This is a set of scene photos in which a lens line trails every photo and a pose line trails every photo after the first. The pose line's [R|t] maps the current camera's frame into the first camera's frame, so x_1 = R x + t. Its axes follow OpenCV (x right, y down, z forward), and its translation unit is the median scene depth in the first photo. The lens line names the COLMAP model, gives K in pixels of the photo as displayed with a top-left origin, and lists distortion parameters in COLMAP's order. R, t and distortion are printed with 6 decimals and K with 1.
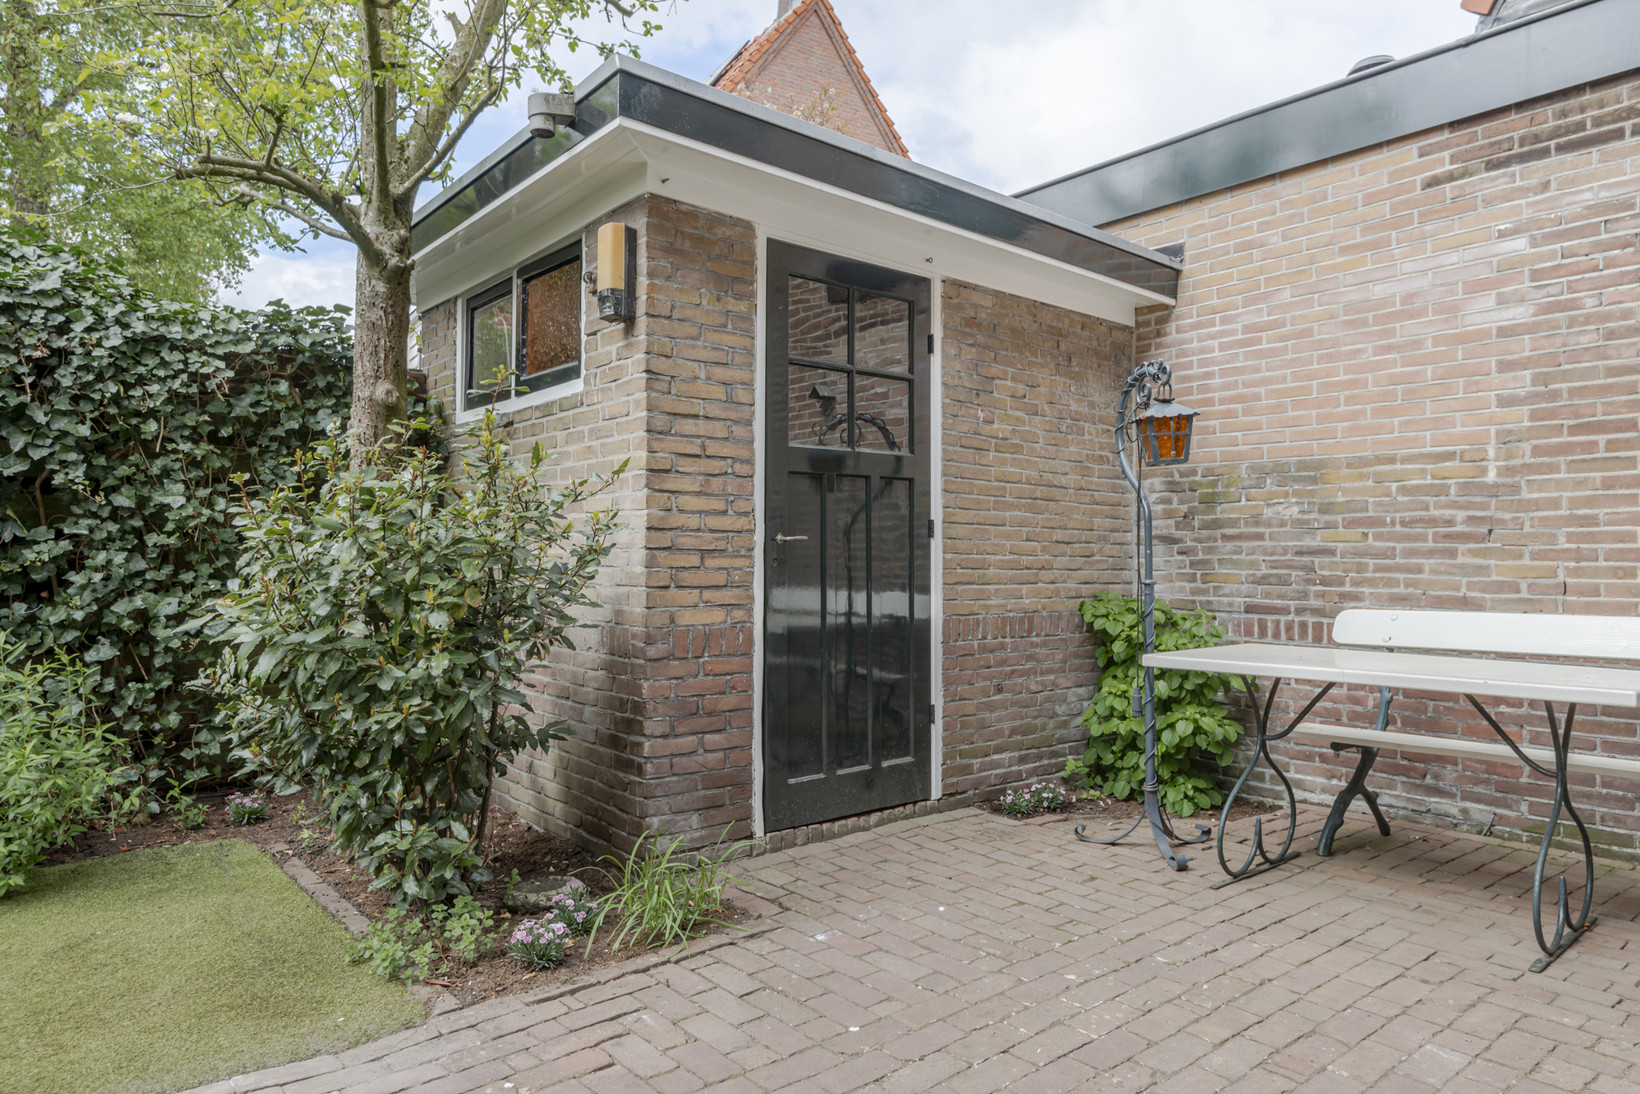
lens RADIAL K [[1019.4, 0, 819.6], [0, 1019.4, 548.7], [0, 0, 1]] dist [-0.000975, -0.000185]
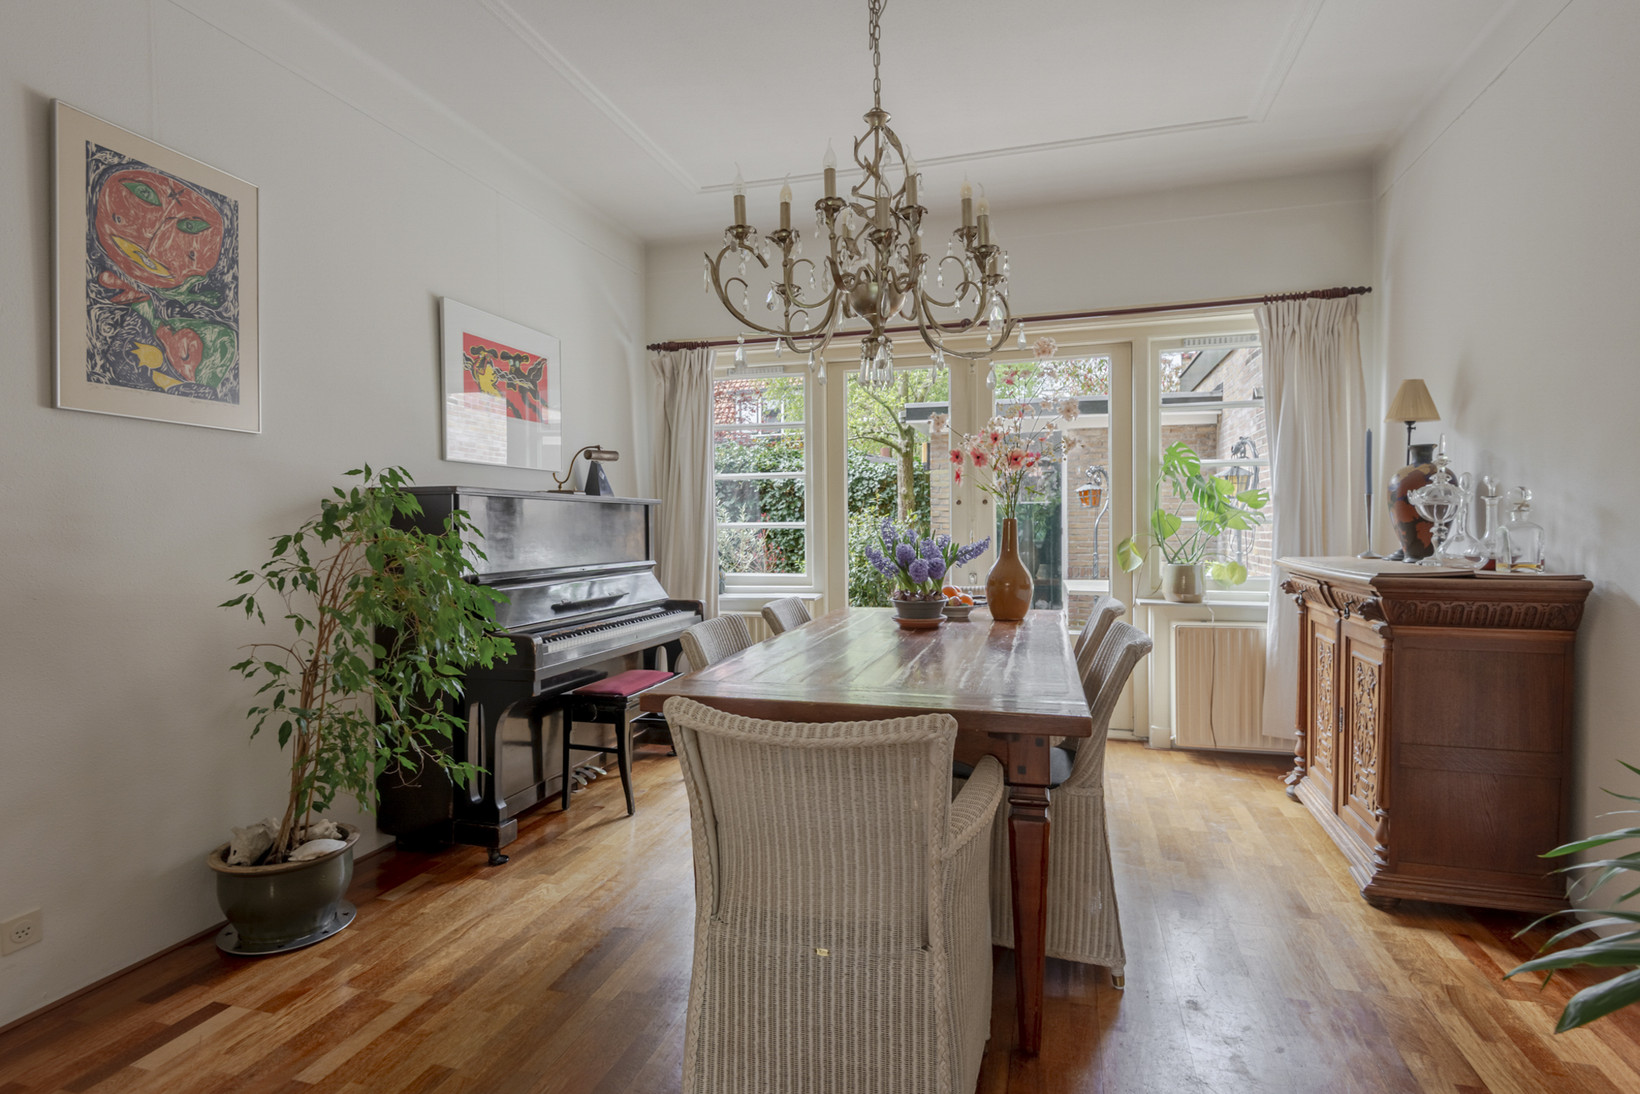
lens RADIAL K [[829.1, 0, 819.0], [0, 829.1, 544.0], [0, 0, 1]] dist [-0.000057, -0.000001]
pose [[0.550837, 0.006449, -0.834588, 1.486757], [0.009439, 0.999858, 0.013955, -0.021493], [0.834559, -0.015565, 0.550698, -0.616416]]
